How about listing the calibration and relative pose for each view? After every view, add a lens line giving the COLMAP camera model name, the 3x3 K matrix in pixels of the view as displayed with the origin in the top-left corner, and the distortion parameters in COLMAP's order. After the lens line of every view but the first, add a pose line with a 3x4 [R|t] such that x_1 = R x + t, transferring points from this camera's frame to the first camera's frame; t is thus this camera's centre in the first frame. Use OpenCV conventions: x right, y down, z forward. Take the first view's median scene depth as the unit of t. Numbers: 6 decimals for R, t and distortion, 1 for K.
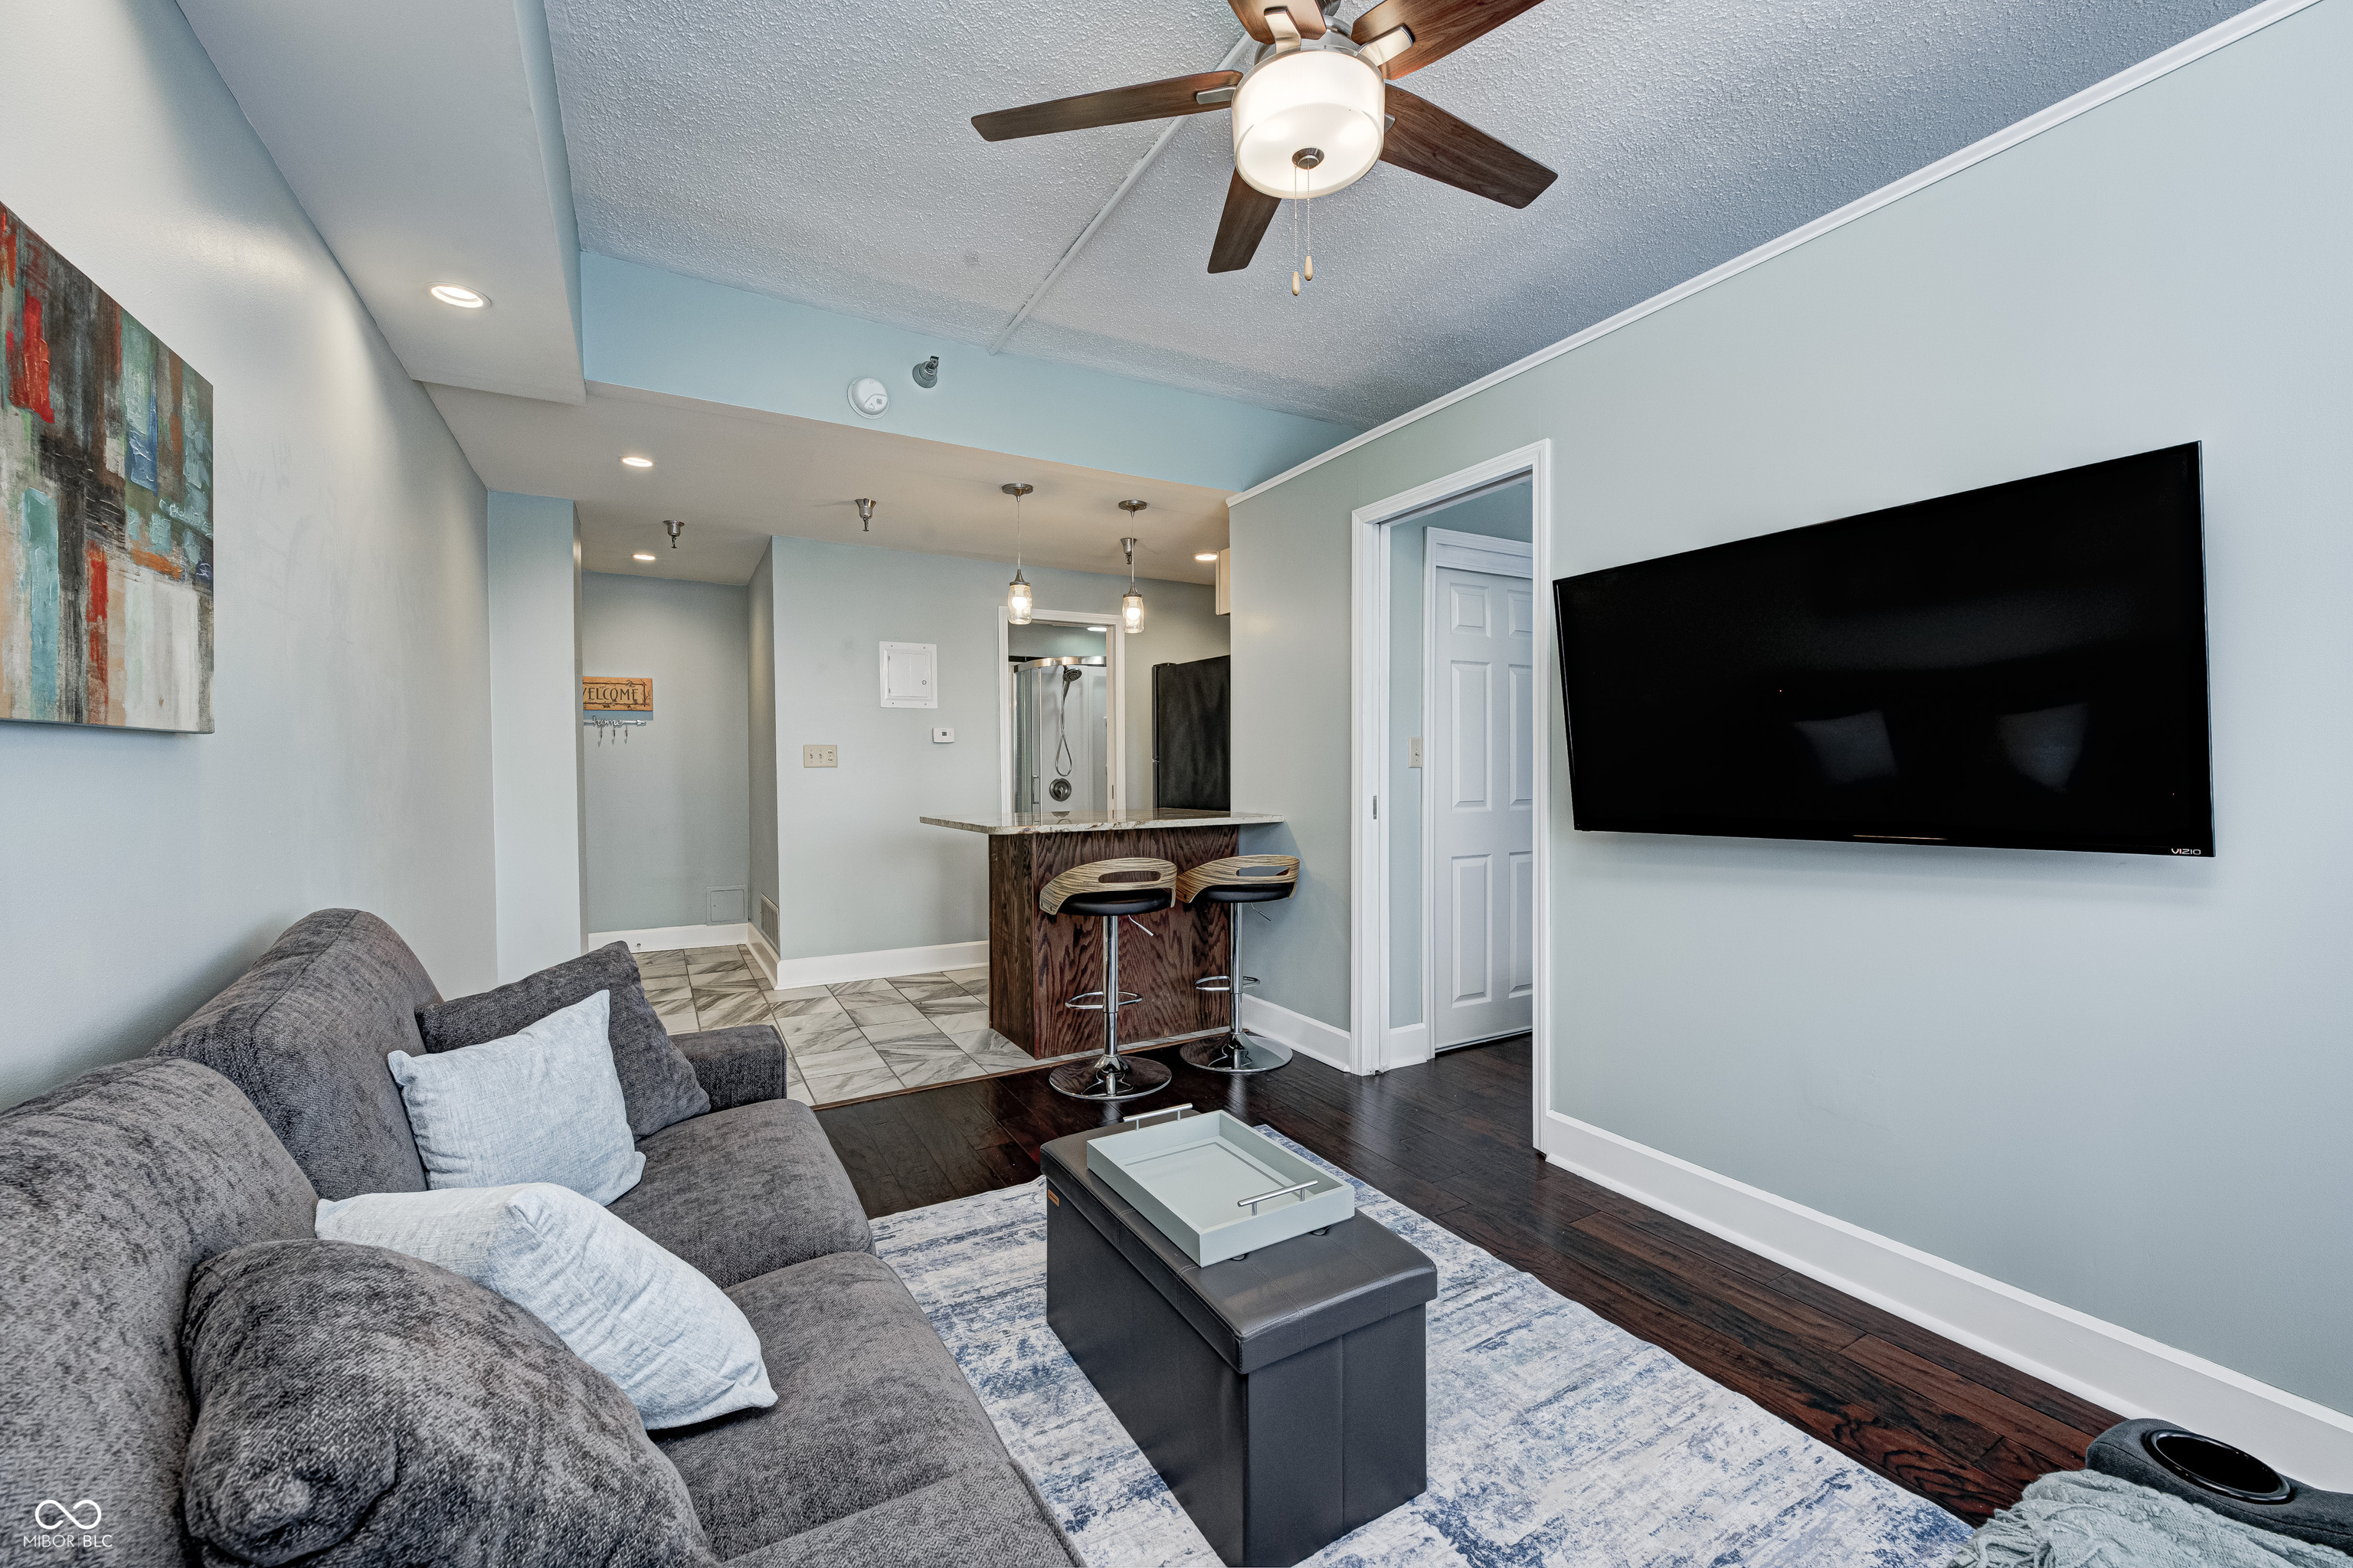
lens RADIAL K [[923.0, 0, 1173.5], [0, 923.0, 783.7], [0, 0, 1]] dist [0.002971, 0.001010]
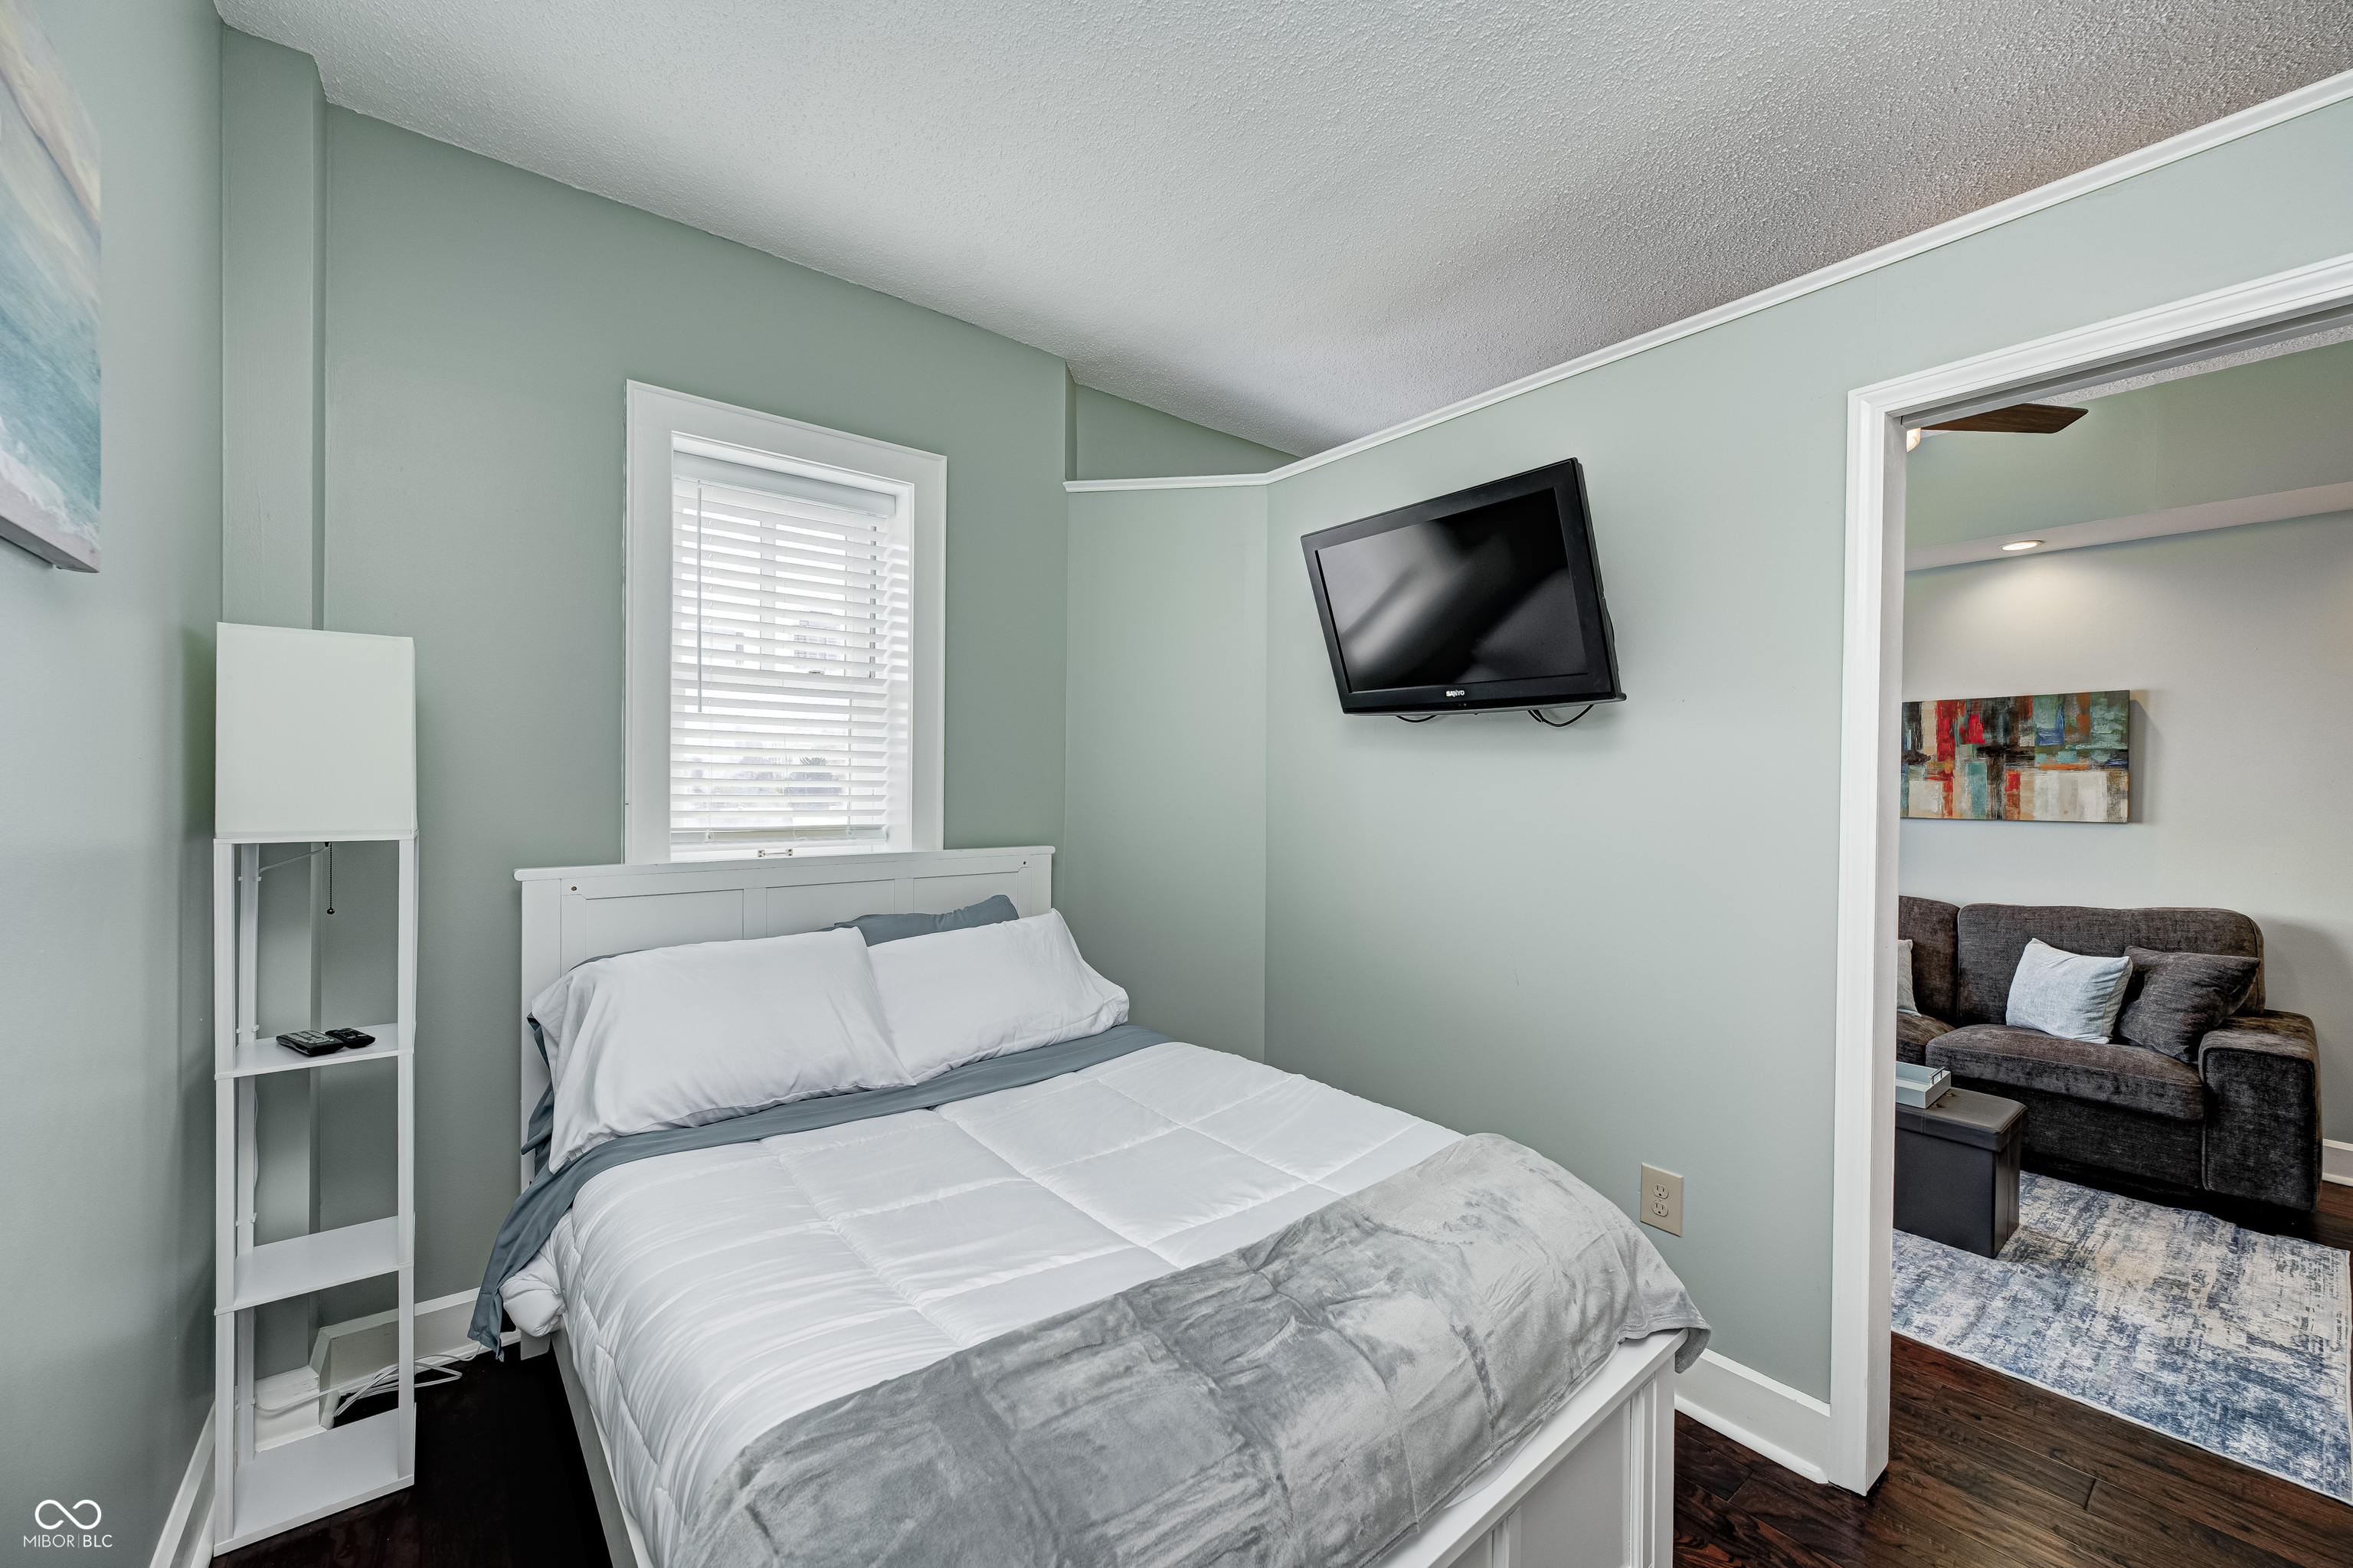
lens RADIAL K [[923.0, 0, 1183.1], [0, 923.0, 784.6], [0, 0, 1]] dist [0.002971, 0.001010]
pose [[-0.986961, -0.001813, -0.160946, 1.086617], [-0.005758, 0.999694, 0.024052, -0.113551], [0.160854, 0.024666, -0.986670, 1.702866]]
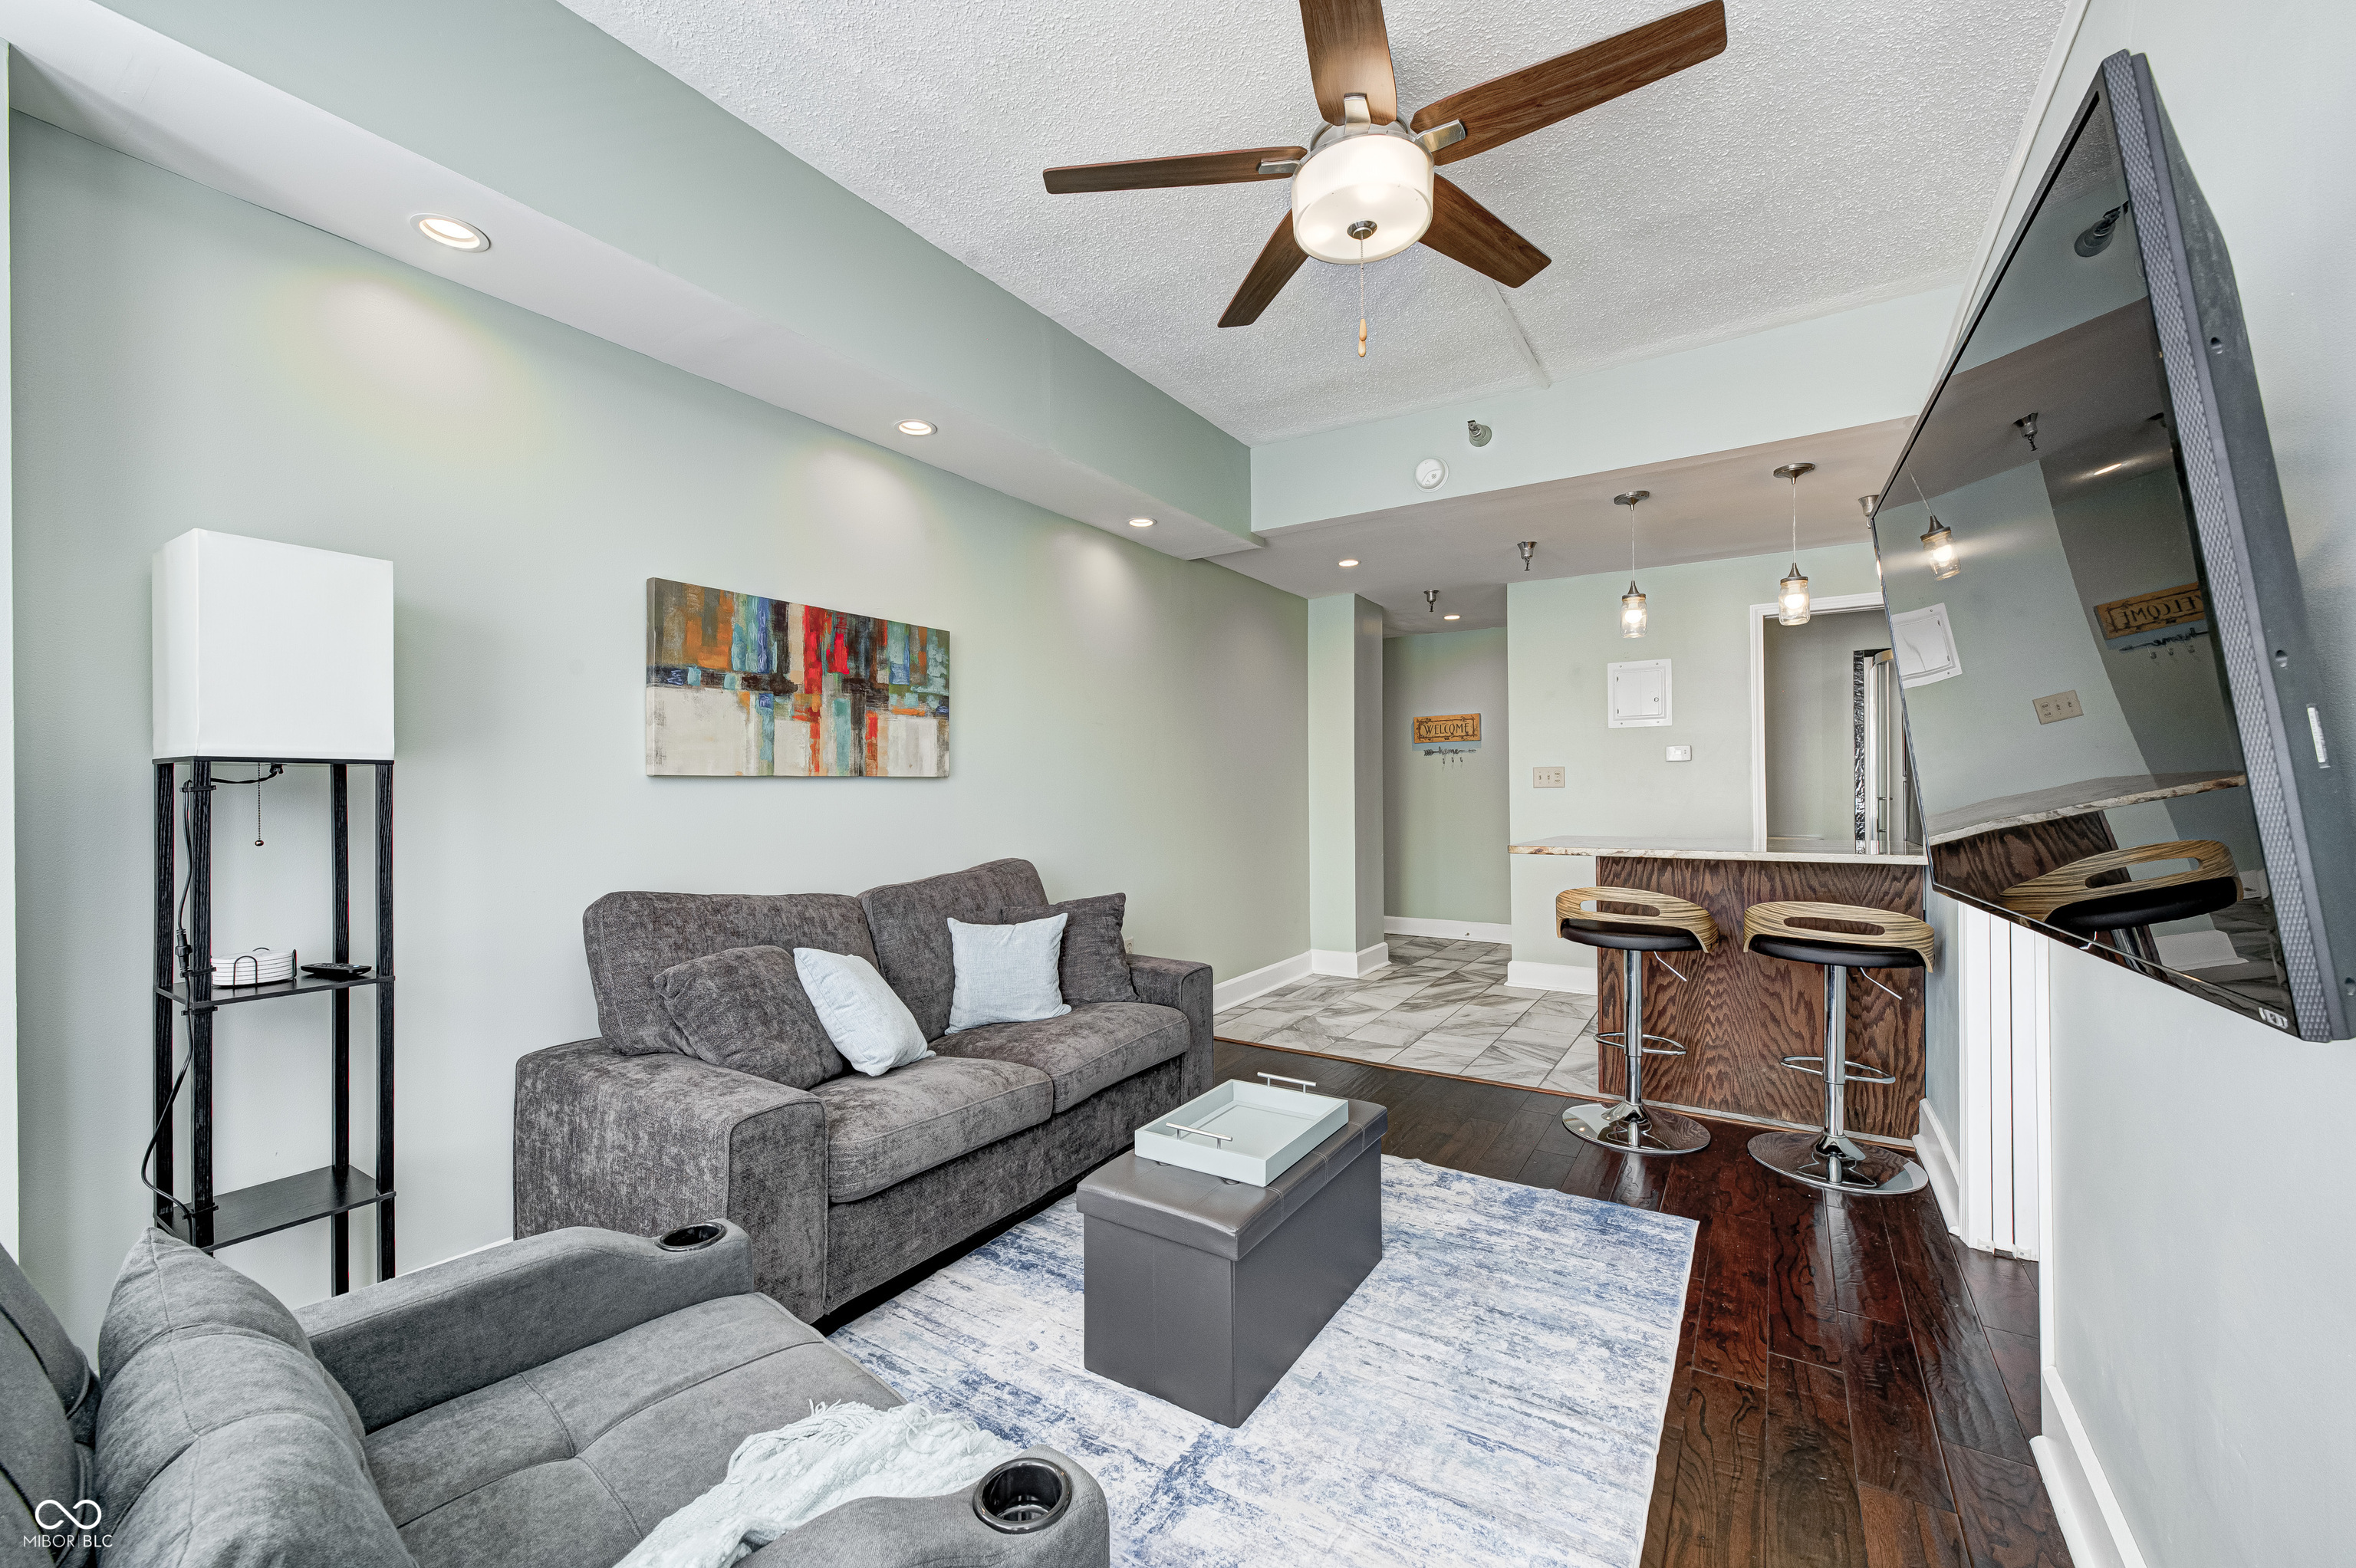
lens RADIAL K [[924.1, 0, 1186.4], [0, 924.1, 788.0], [0, 0, 1]] dist [0.002971, 0.001010]
pose [[0.463681, -0.000500, -0.886002, 0.729159], [-0.012217, 0.999901, -0.006958, -0.009239], [0.885918, 0.014050, 0.463629, 0.238400]]
